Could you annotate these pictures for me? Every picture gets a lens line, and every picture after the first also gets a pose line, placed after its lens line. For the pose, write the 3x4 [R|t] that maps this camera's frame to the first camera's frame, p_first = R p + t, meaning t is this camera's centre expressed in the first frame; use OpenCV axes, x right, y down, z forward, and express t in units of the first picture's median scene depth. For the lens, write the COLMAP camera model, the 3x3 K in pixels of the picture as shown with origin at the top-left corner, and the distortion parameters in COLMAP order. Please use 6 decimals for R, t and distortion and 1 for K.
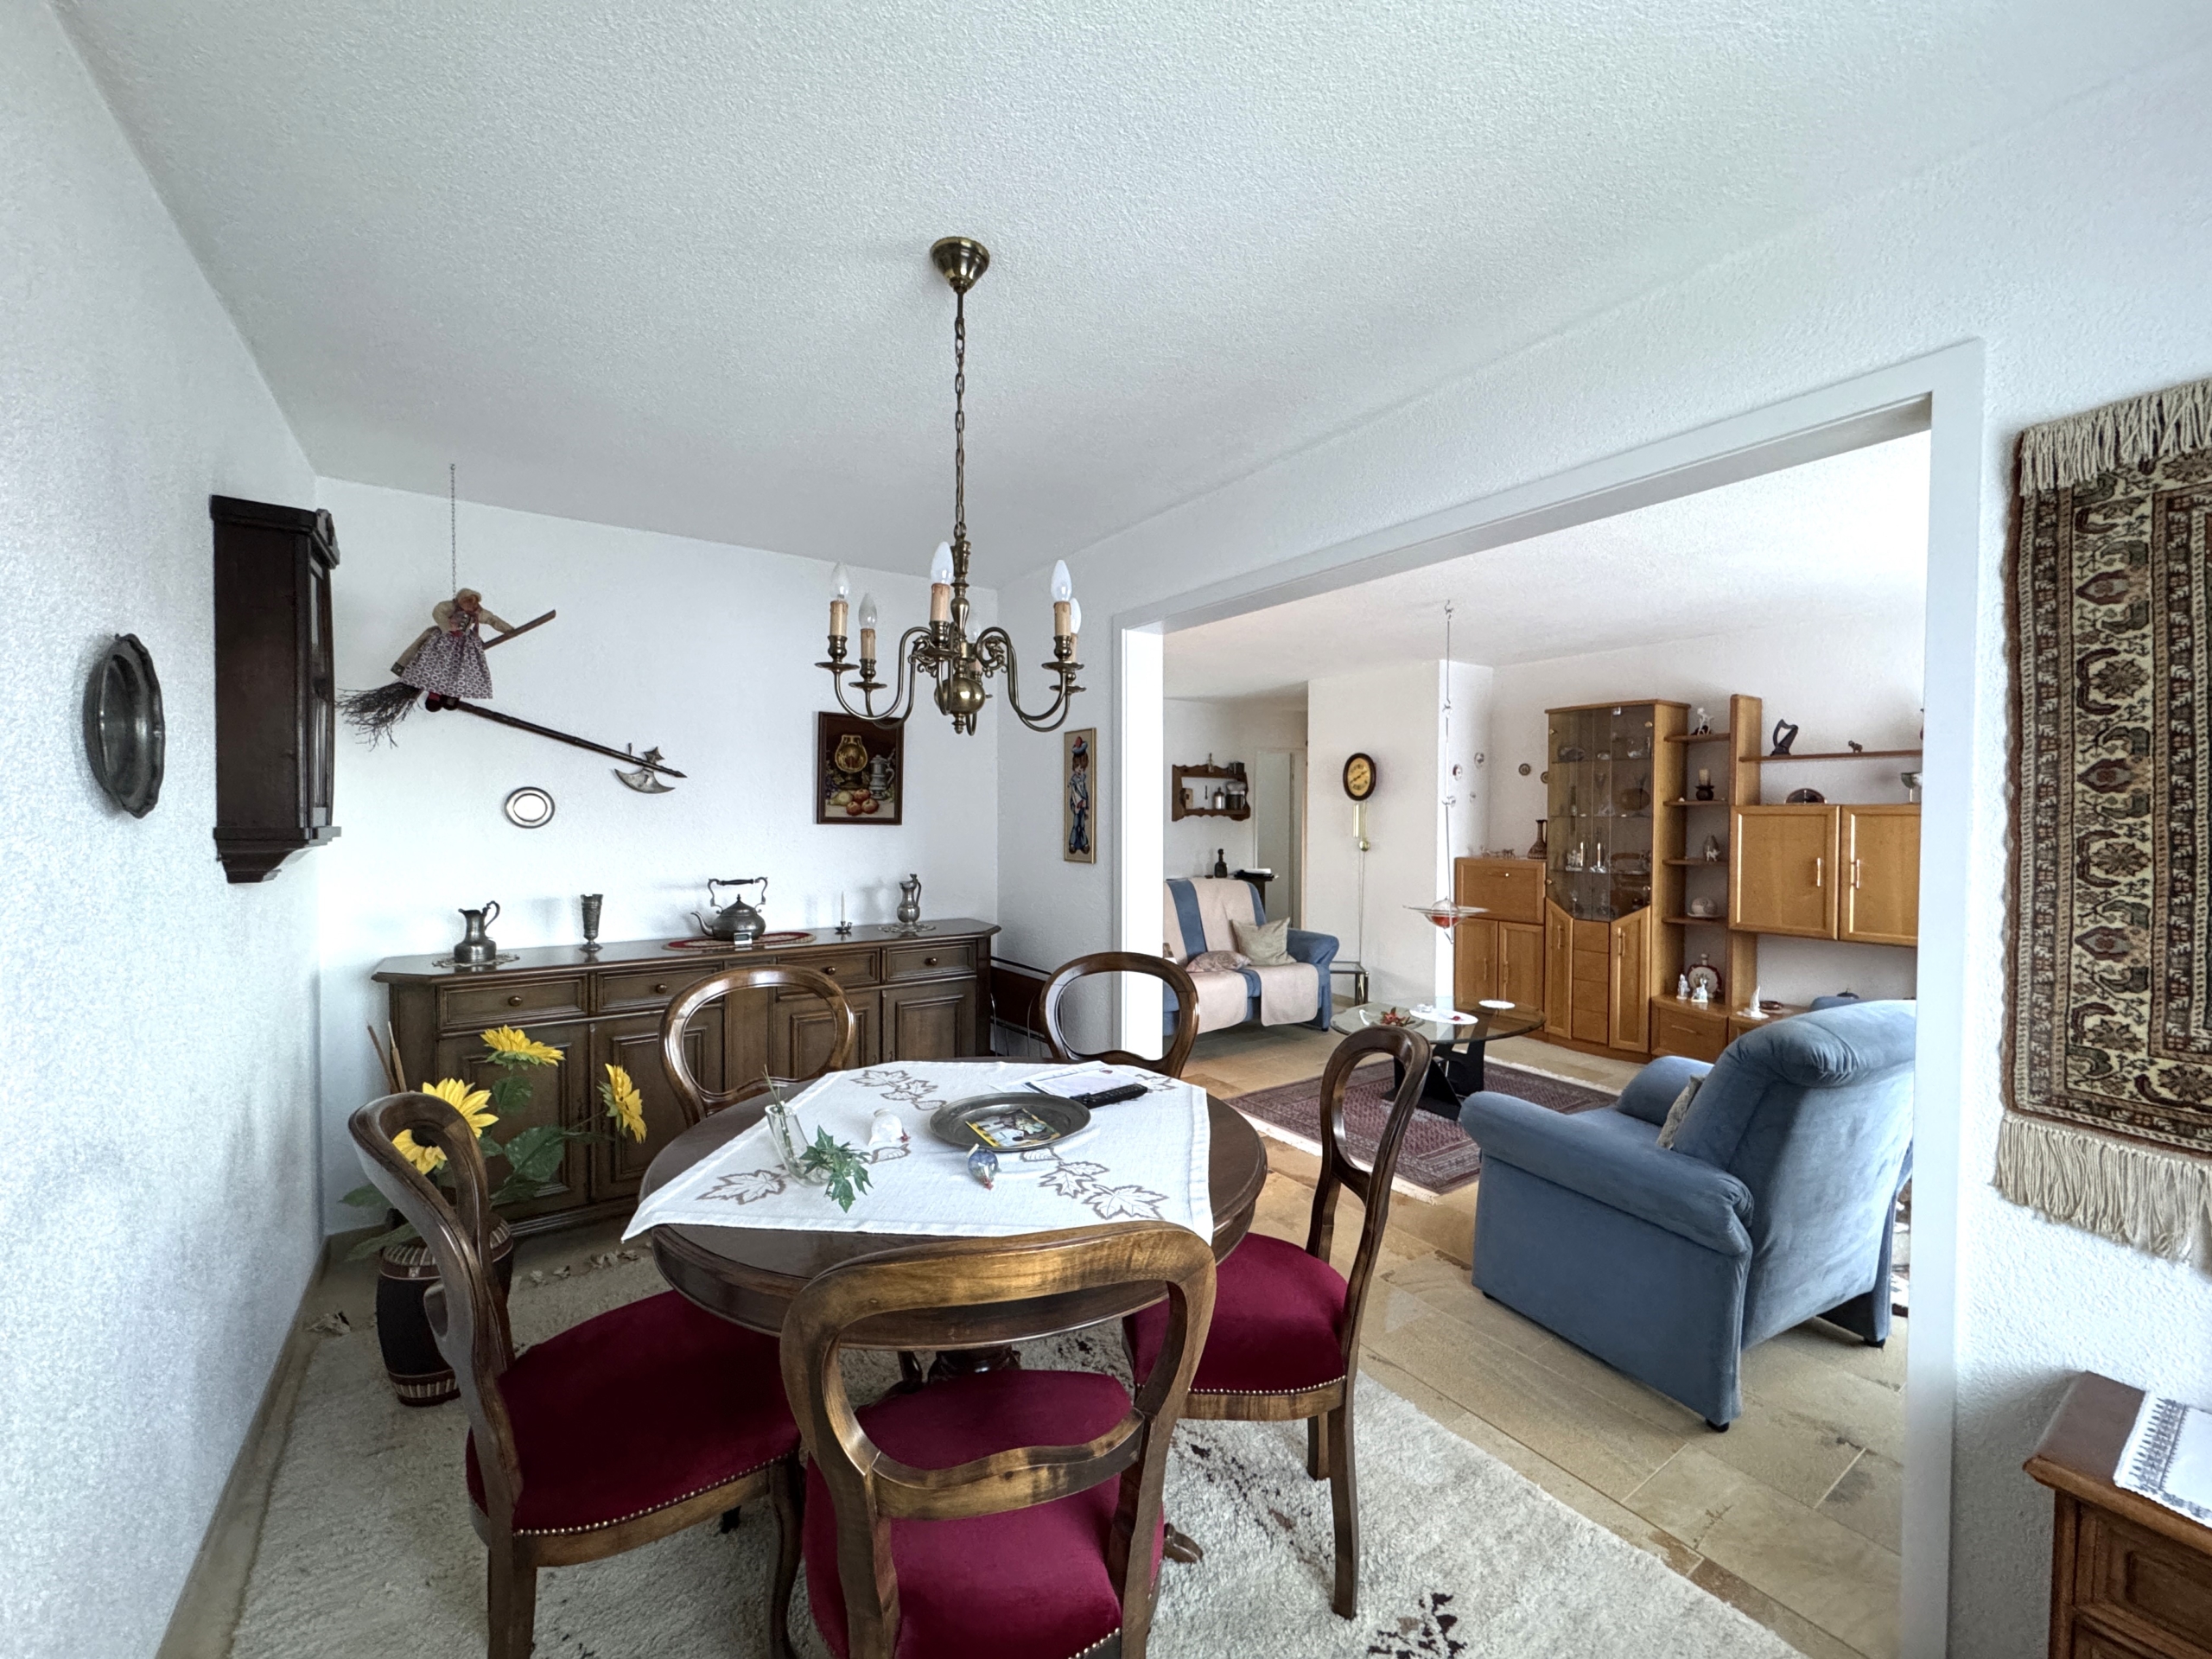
lens RADIAL K [[878.6, 0, 1106.0], [0, 878.6, 829.5], [0, 0, 1]] dist [0.000122, 0.000002]
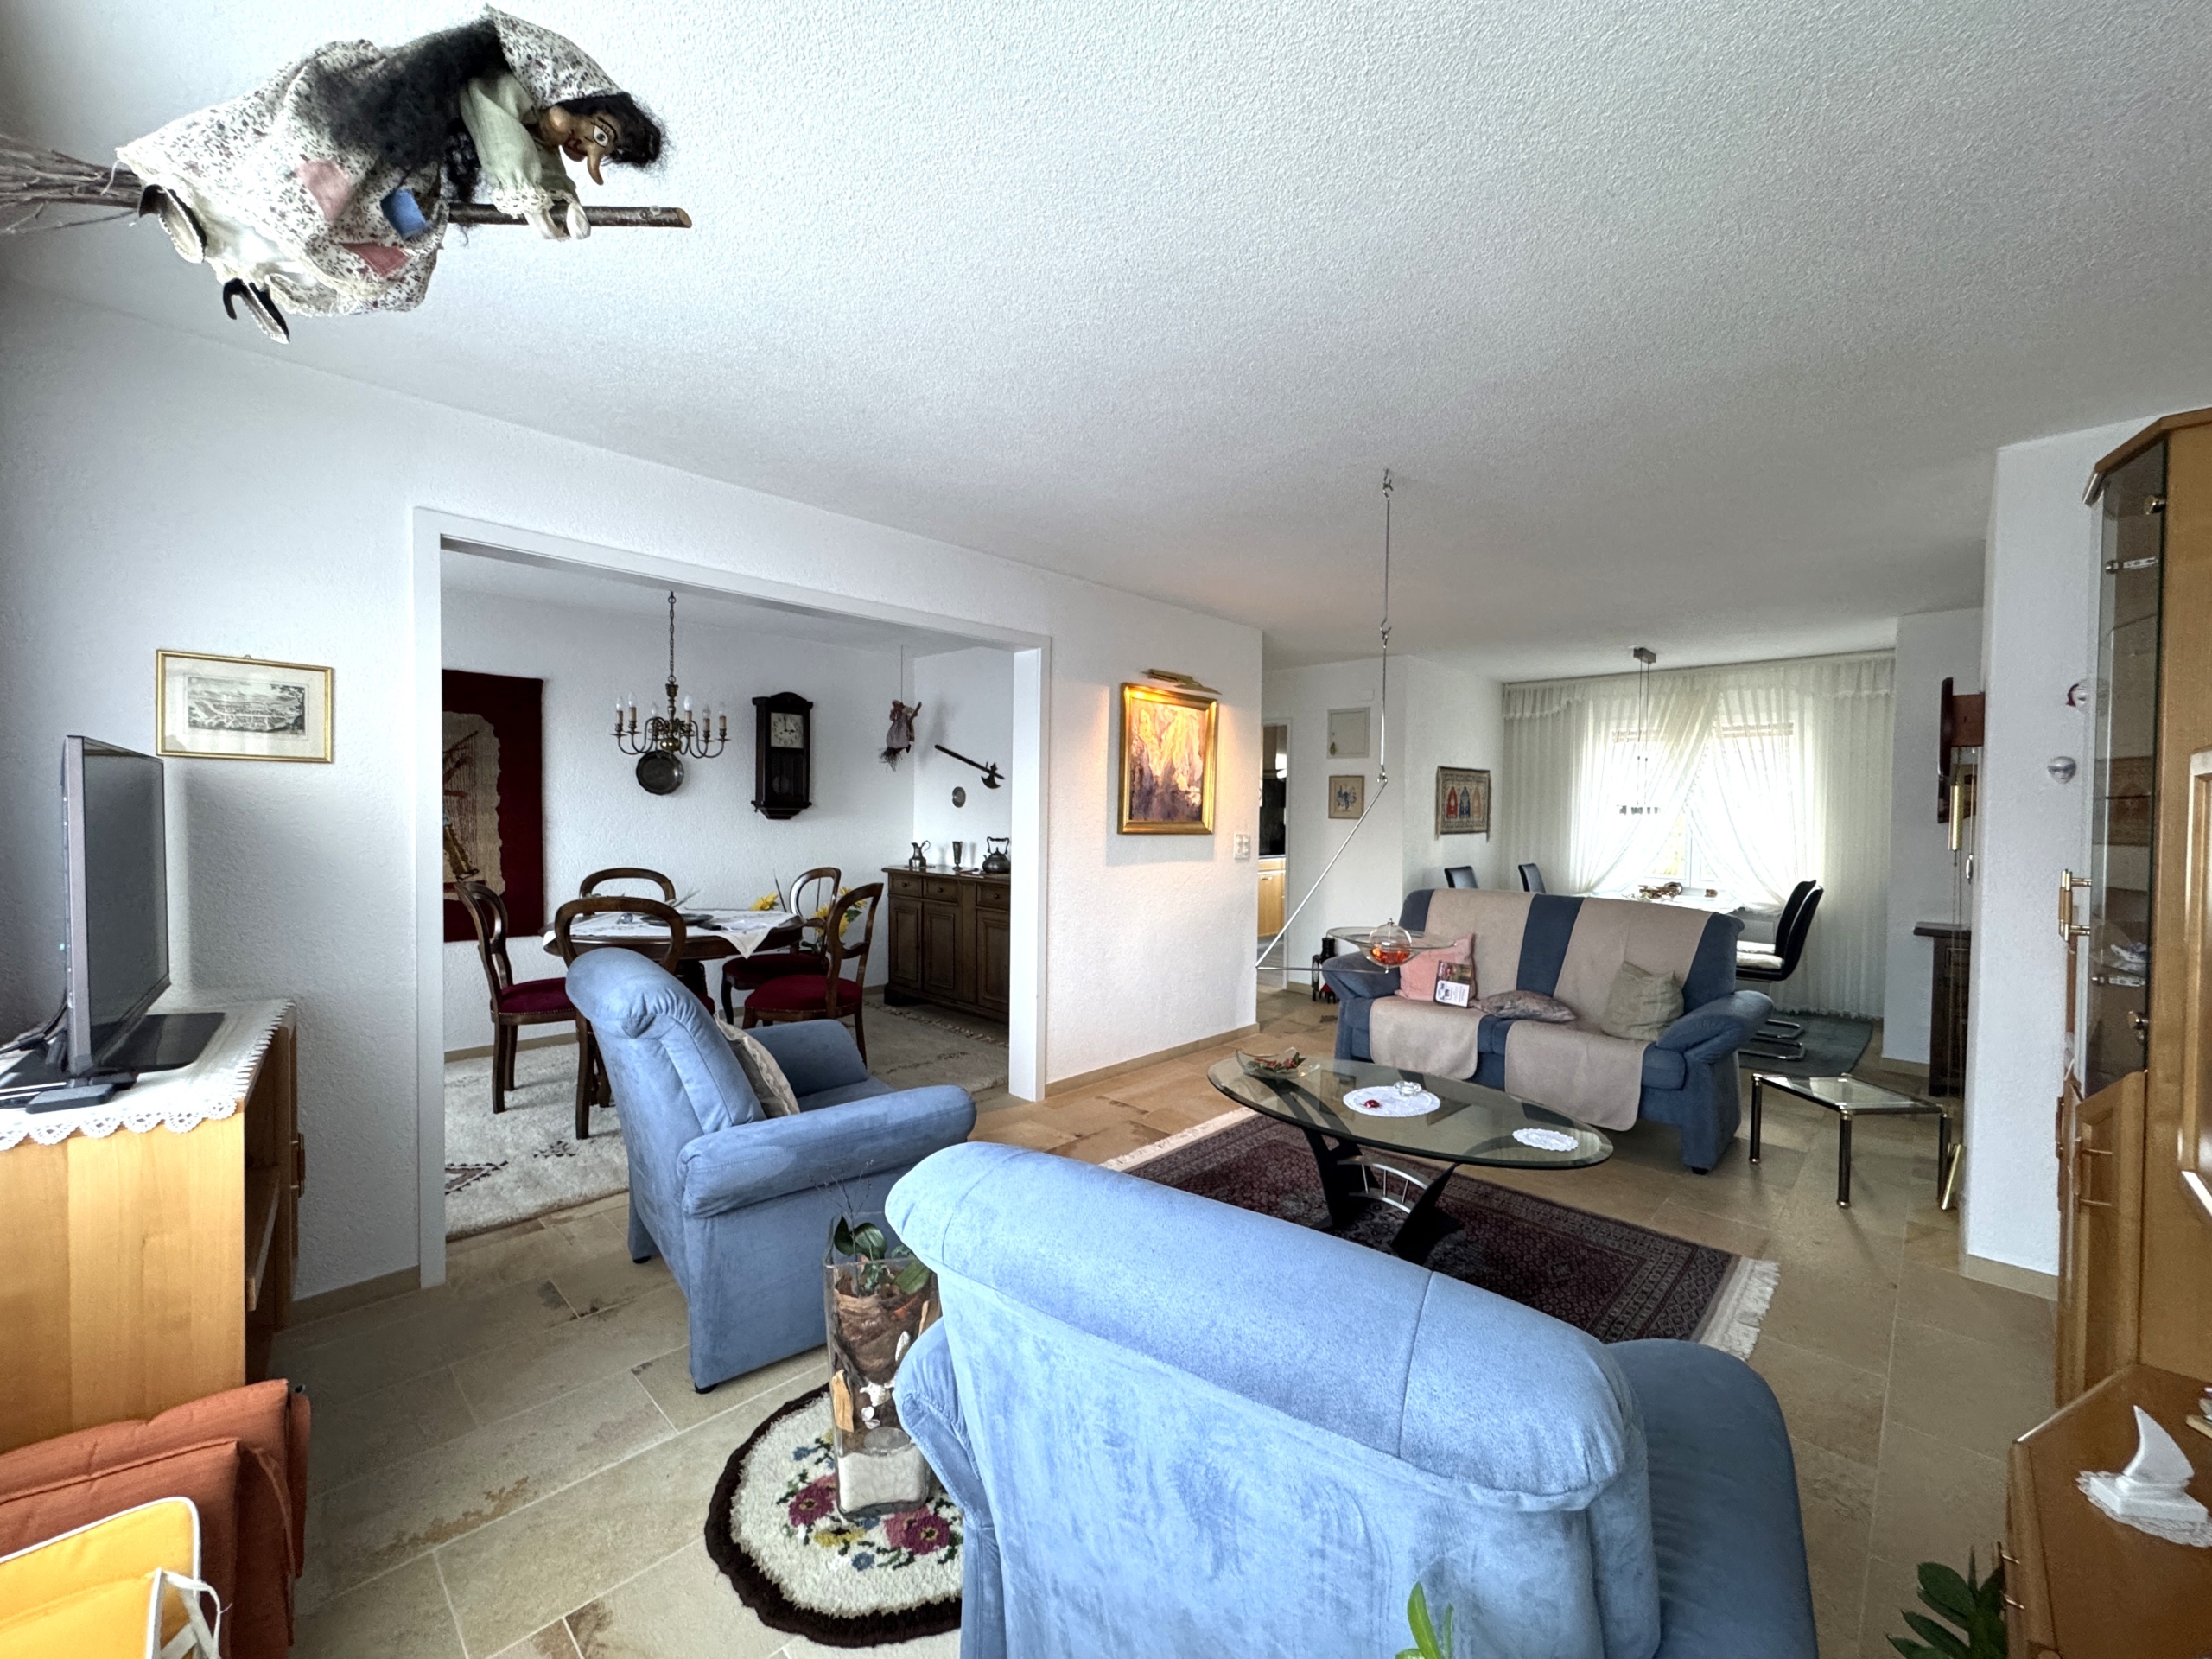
lens RADIAL K [[878.6, 0, 1106.0], [0, 878.6, 829.5], [0, 0, 1]] dist [0.000122, 0.000002]
pose [[0.196586, 0.016854, -0.980342, 1.396304], [-0.032591, 0.999412, 0.010647, 0.017354], [0.979945, 0.029857, 0.197019, 0.936590]]
